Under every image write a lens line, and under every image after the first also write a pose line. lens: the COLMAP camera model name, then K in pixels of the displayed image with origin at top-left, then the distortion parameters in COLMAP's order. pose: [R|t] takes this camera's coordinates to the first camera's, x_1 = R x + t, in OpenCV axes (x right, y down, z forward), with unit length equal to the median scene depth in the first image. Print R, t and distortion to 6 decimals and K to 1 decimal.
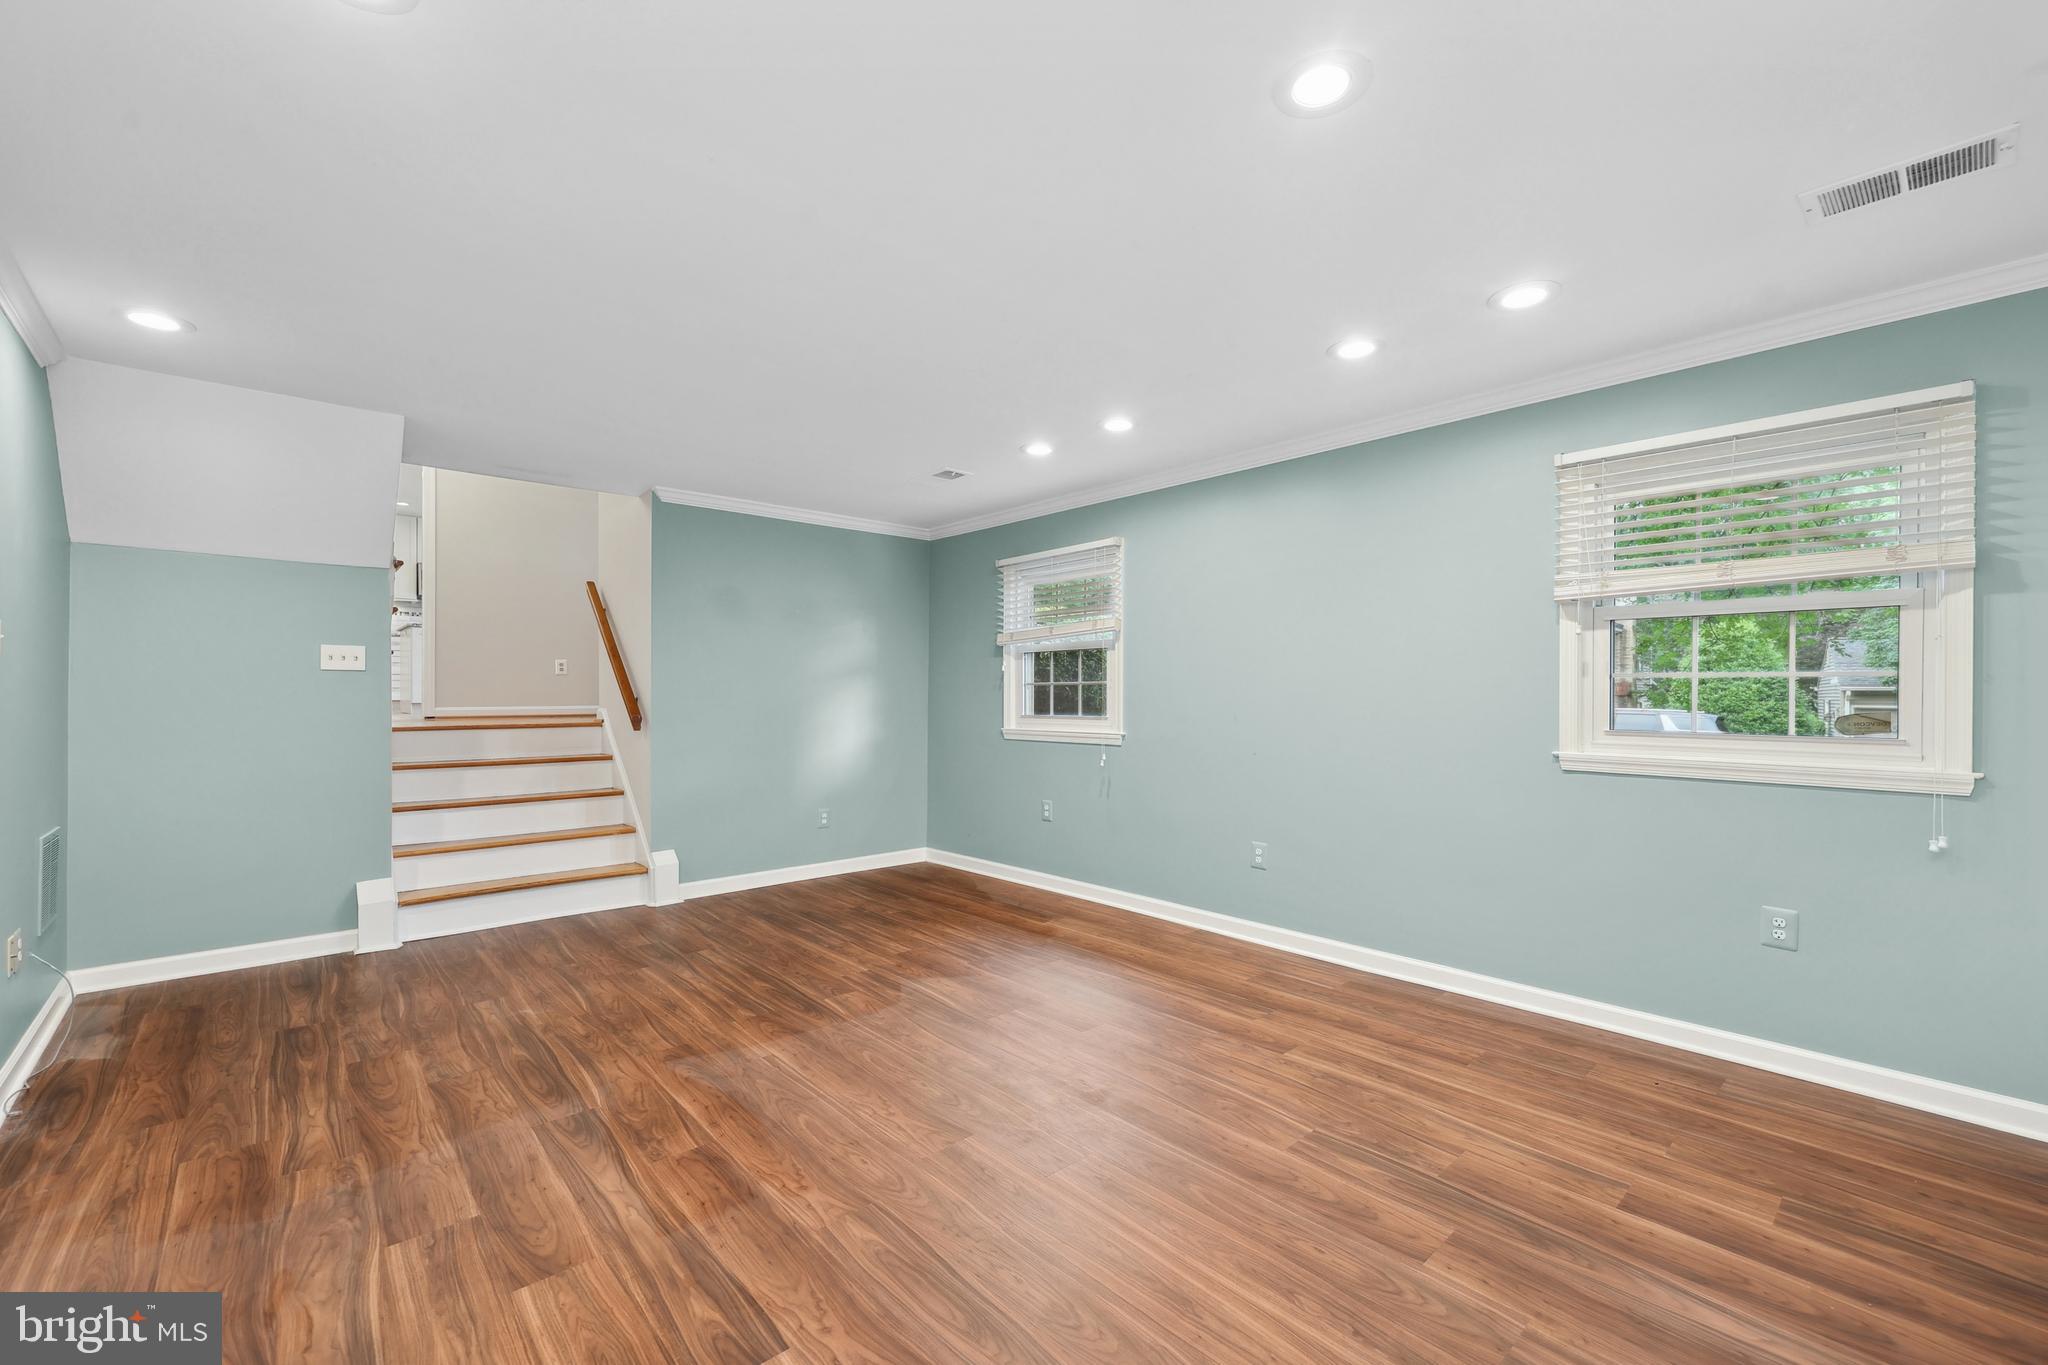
lens RADIAL K [[842.7, 0, 1053.6], [0, 842.7, 697.0], [0, 0, 1]] dist [-0.002618, 0.000272]
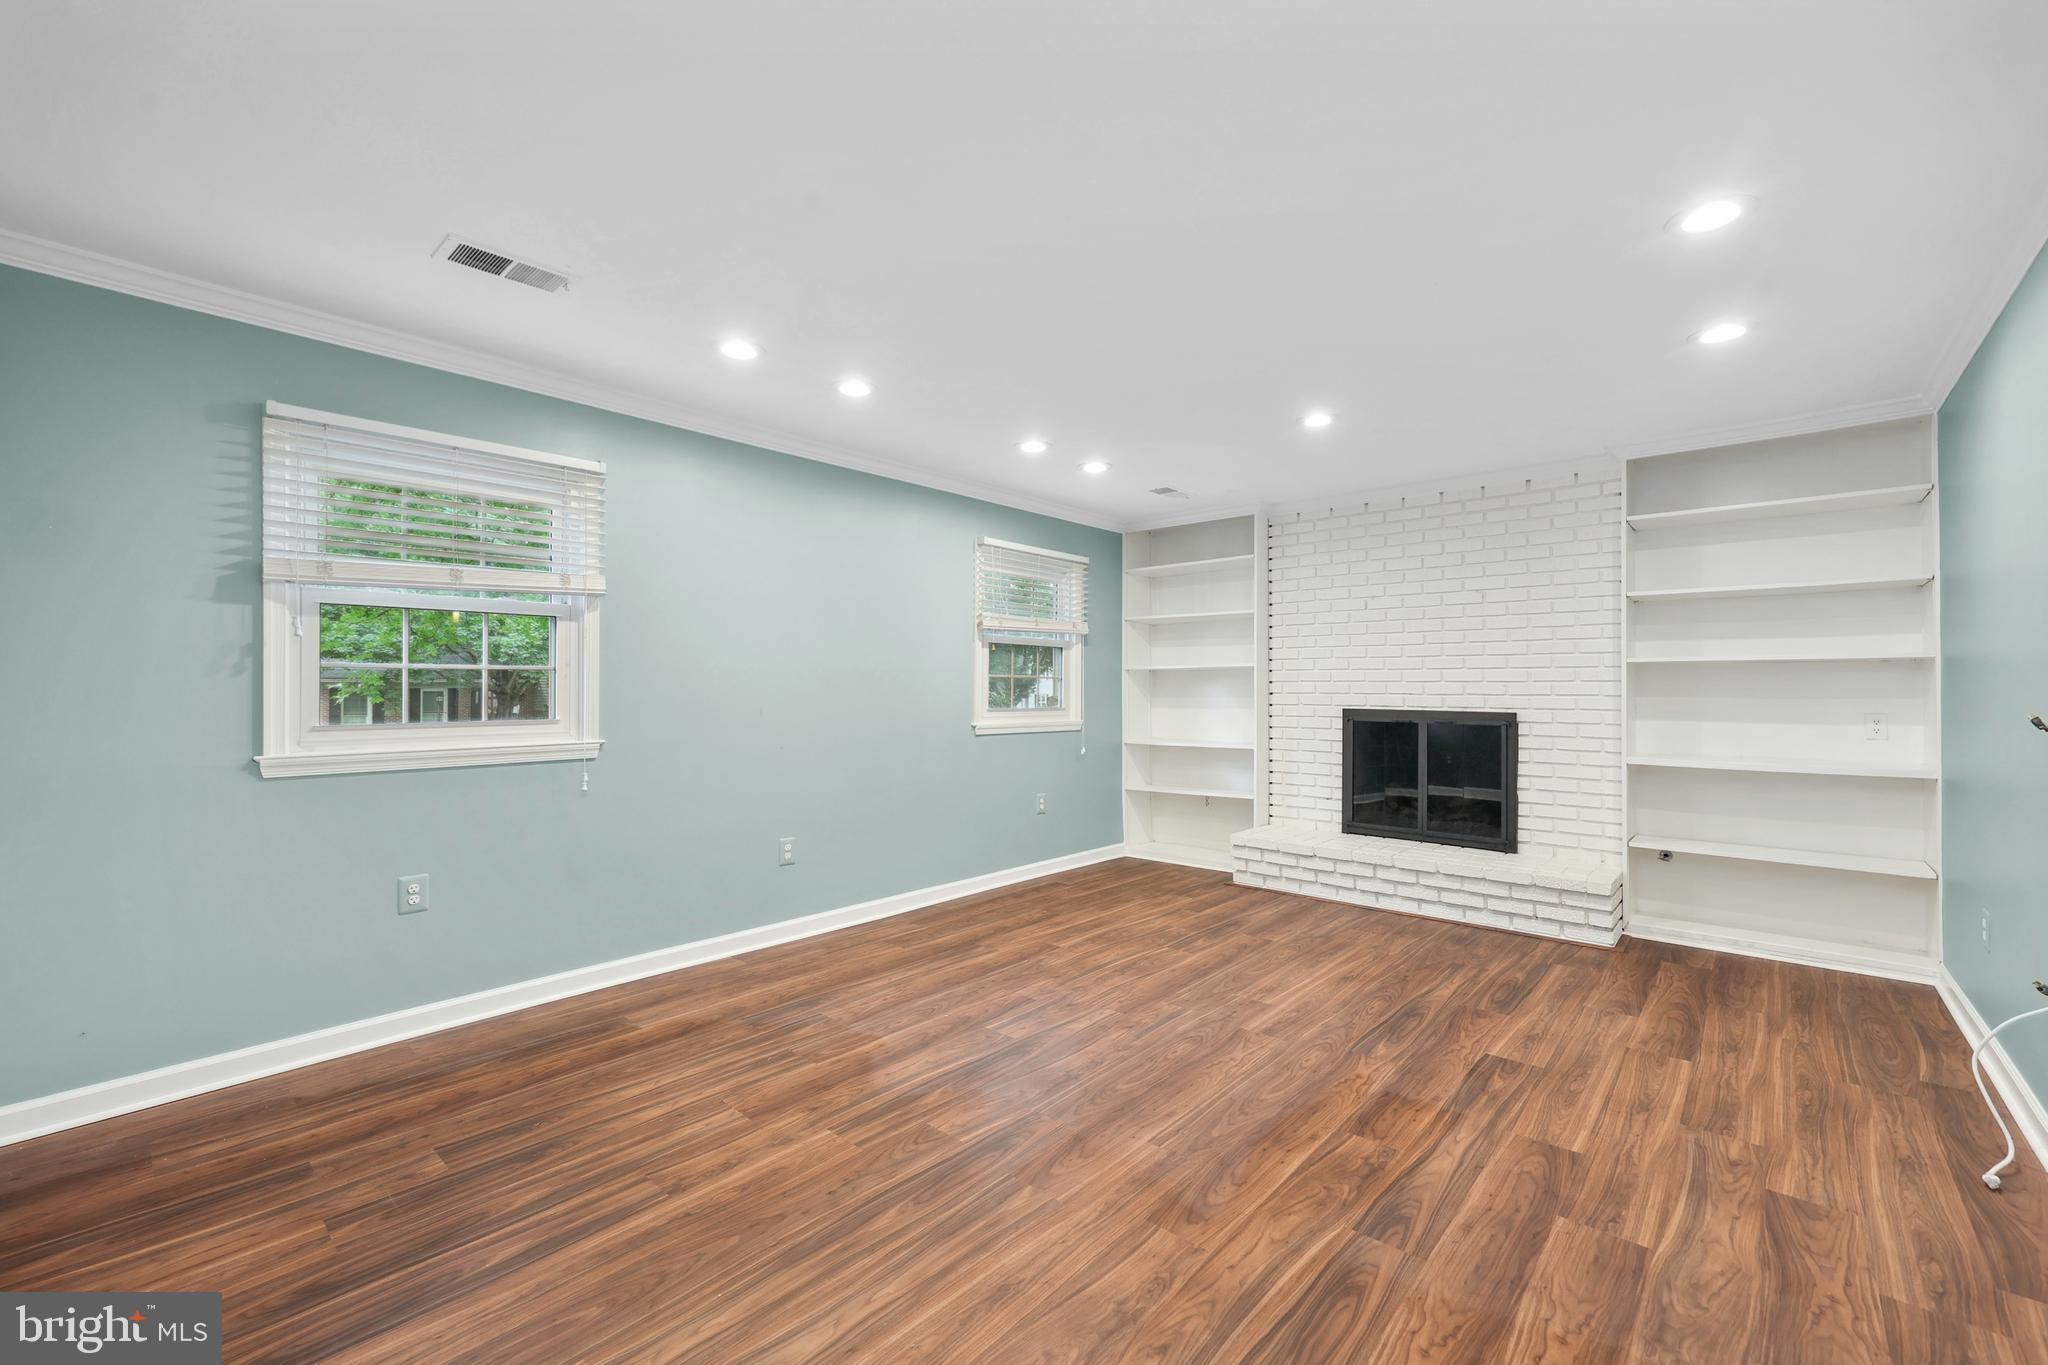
lens RADIAL K [[842.7, 0, 1041.7], [0, 842.7, 683.7], [0, 0, 1]] dist [-0.002618, 0.000272]
pose [[-0.102880, 0.005702, 0.994677, -1.113773], [0.002383, 0.999982, -0.005486, -0.000810], [-0.994691, 0.001806, -0.102891, 1.182330]]
